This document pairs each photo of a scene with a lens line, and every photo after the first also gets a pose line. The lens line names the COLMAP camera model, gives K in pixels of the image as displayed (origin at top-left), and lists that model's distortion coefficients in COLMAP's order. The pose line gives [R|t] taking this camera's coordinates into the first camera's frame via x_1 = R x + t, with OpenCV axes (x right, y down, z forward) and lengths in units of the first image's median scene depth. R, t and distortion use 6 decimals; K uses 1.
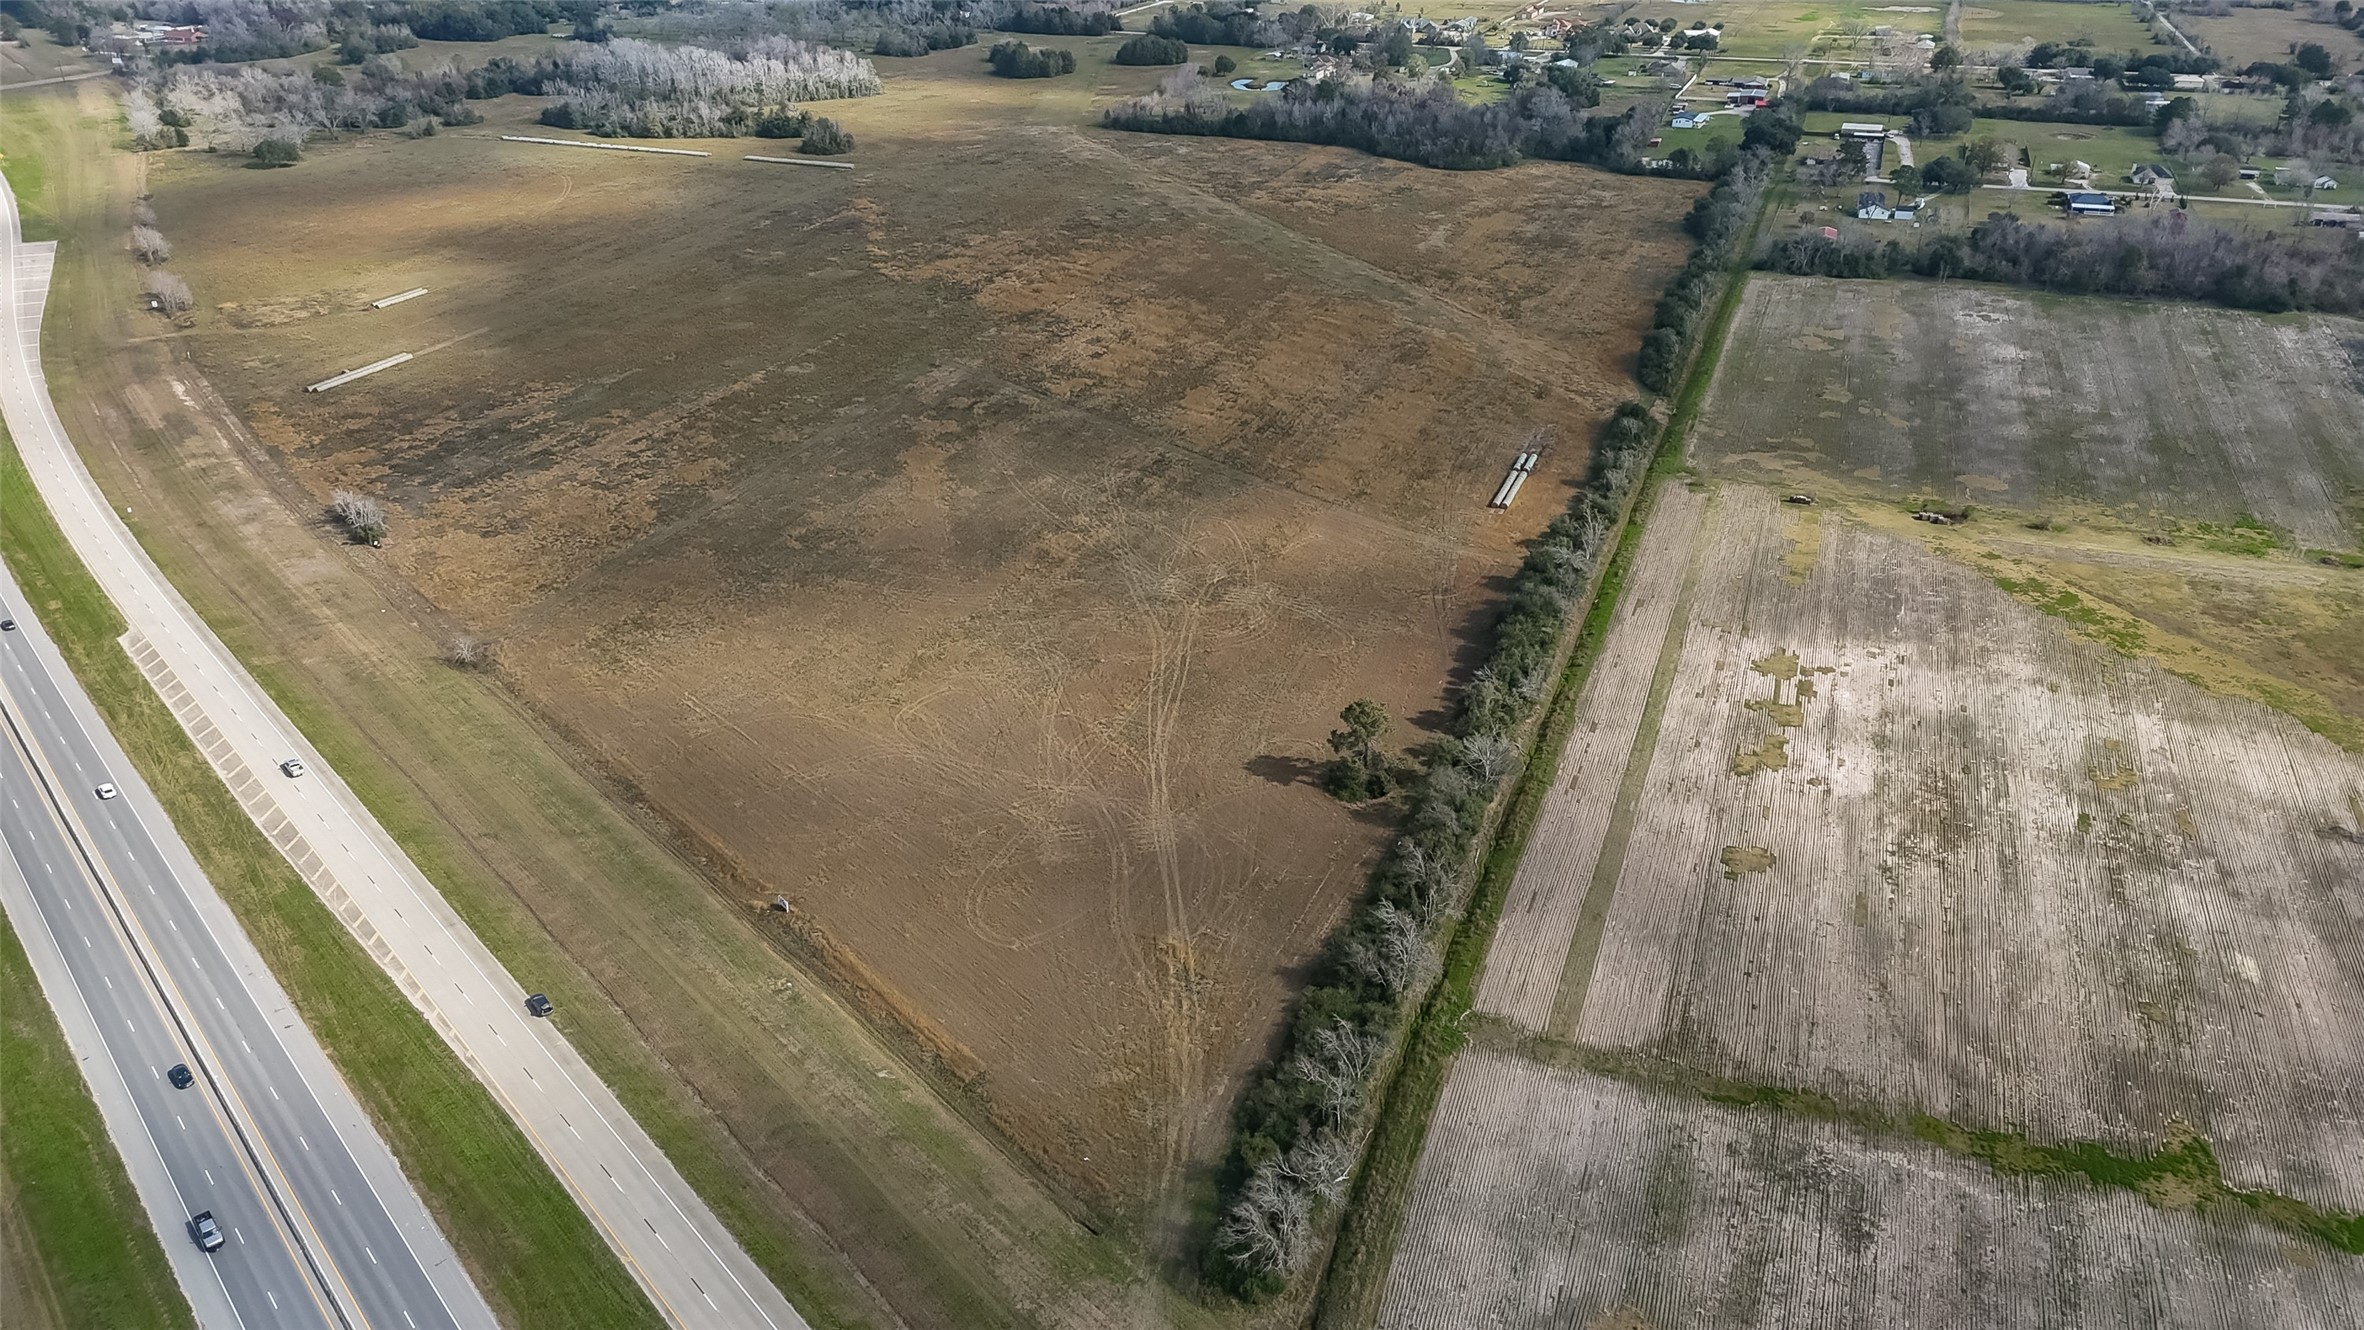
lens RADIAL K [[1736.8, 0, 1179.0], [0, 1736.8, 650.9], [0, 0, 1]] dist [0.089139, -0.084050]
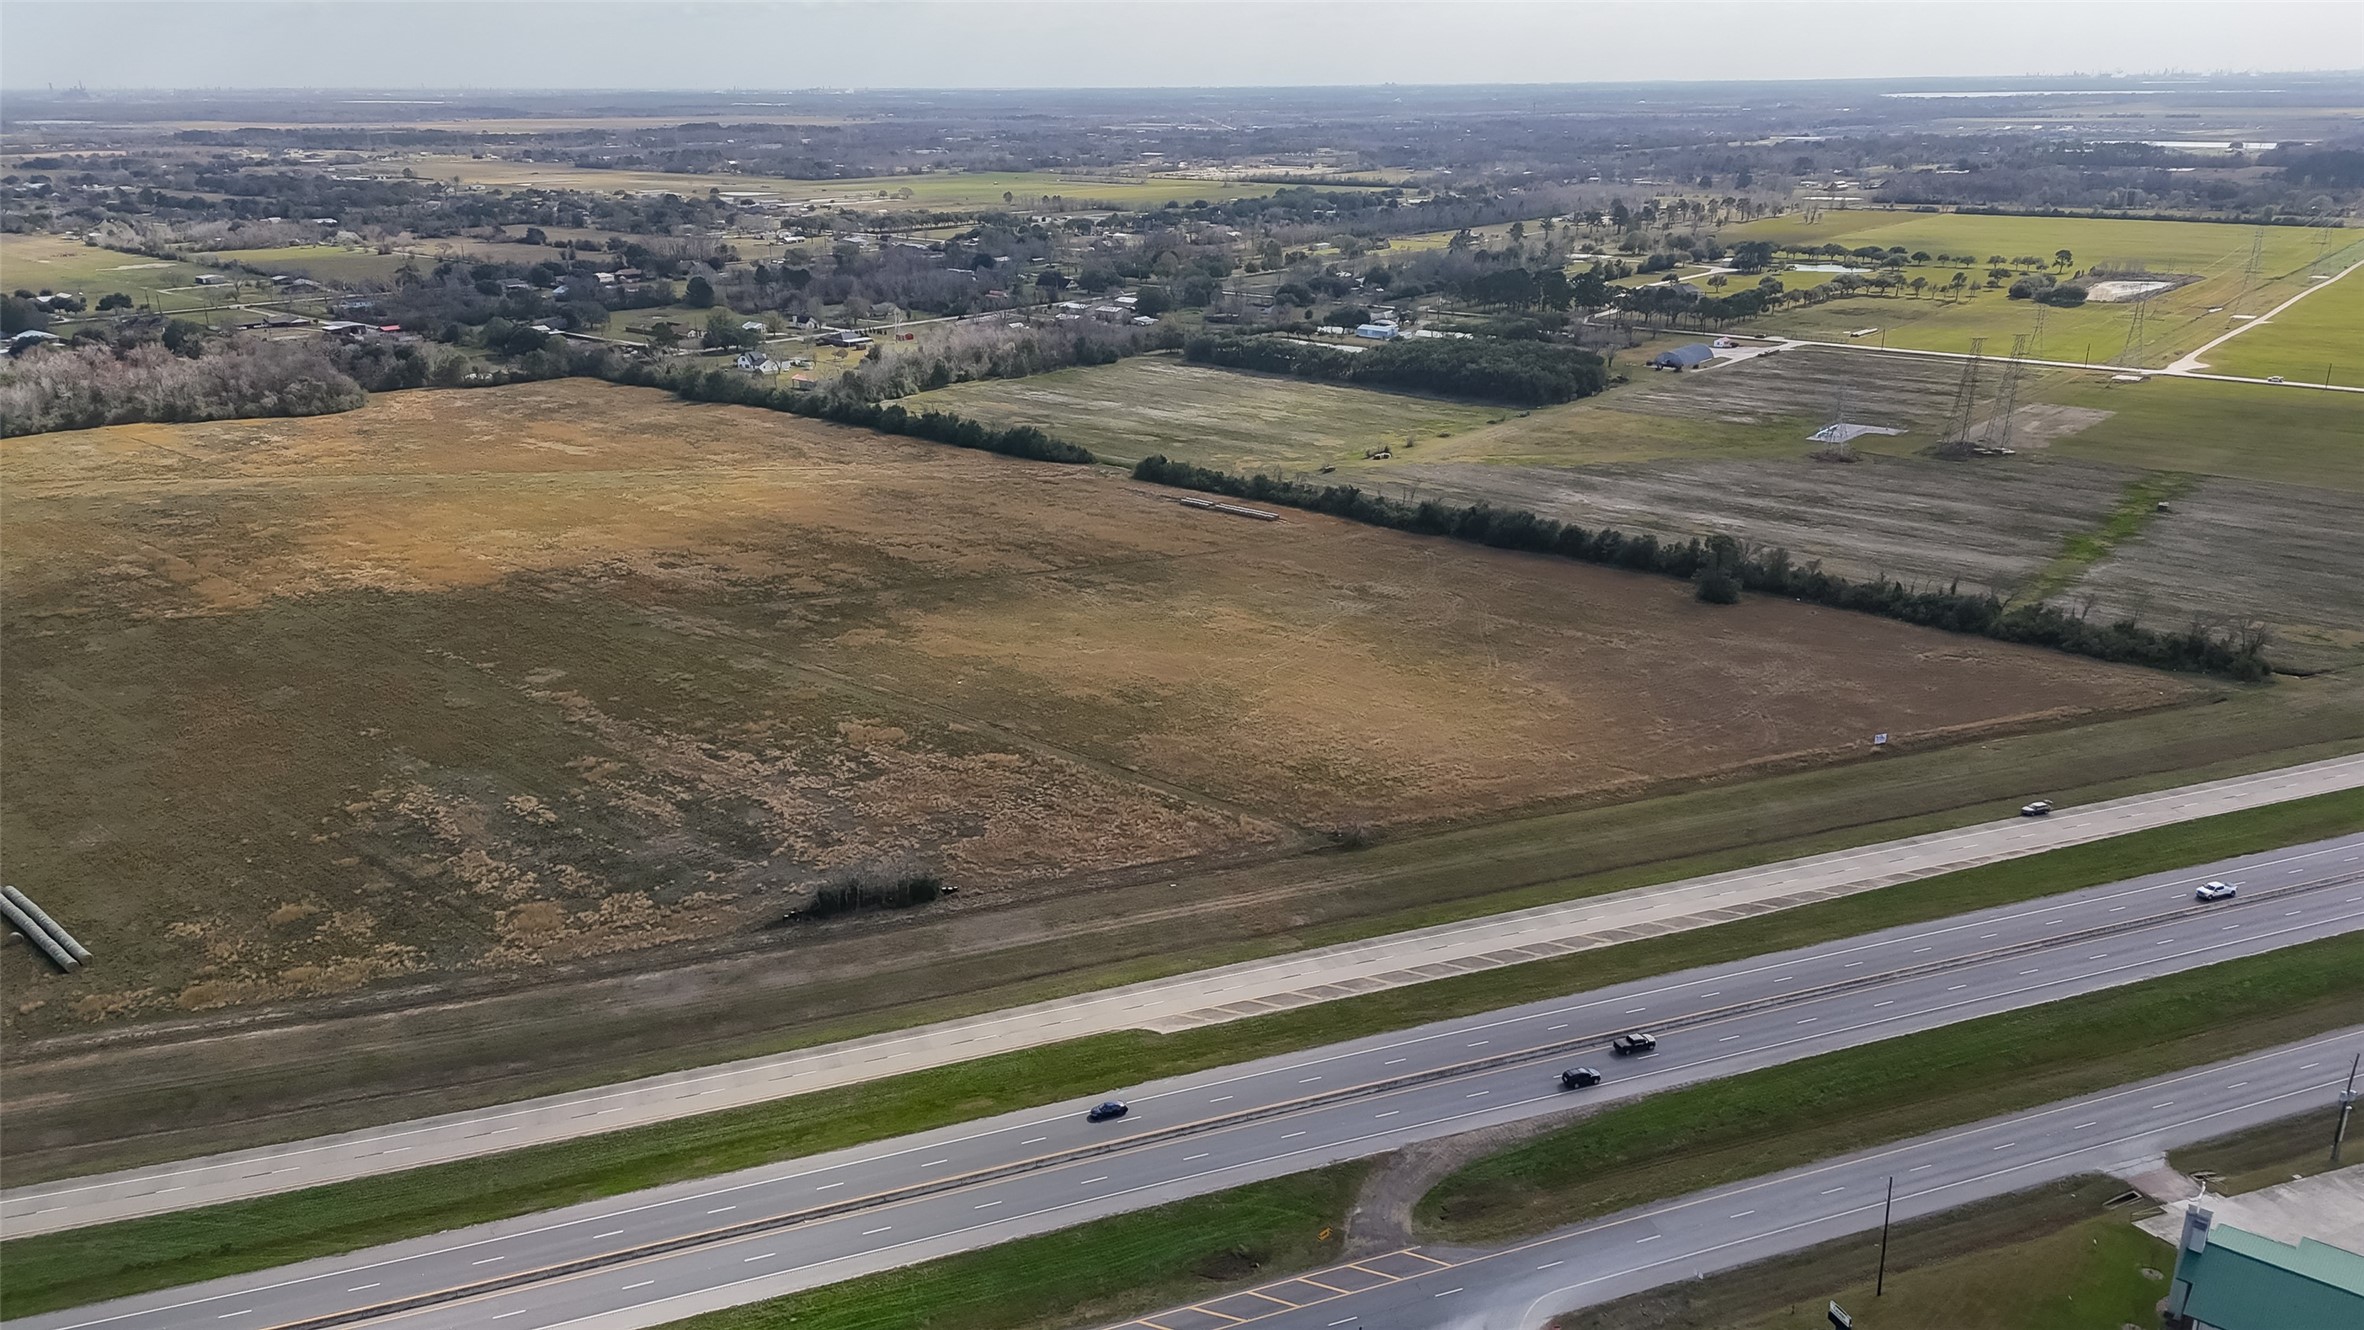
lens RADIAL K [[1736.8, 0, 1179.0], [0, 1736.8, 650.9], [0, 0, 1]] dist [0.089139, -0.084050]
pose [[0.335958, -0.290835, 0.895850, -1.115006], [0.424403, 0.895848, 0.131676, -0.217410], [-0.840841, 0.335963, 0.424399, 0.636272]]
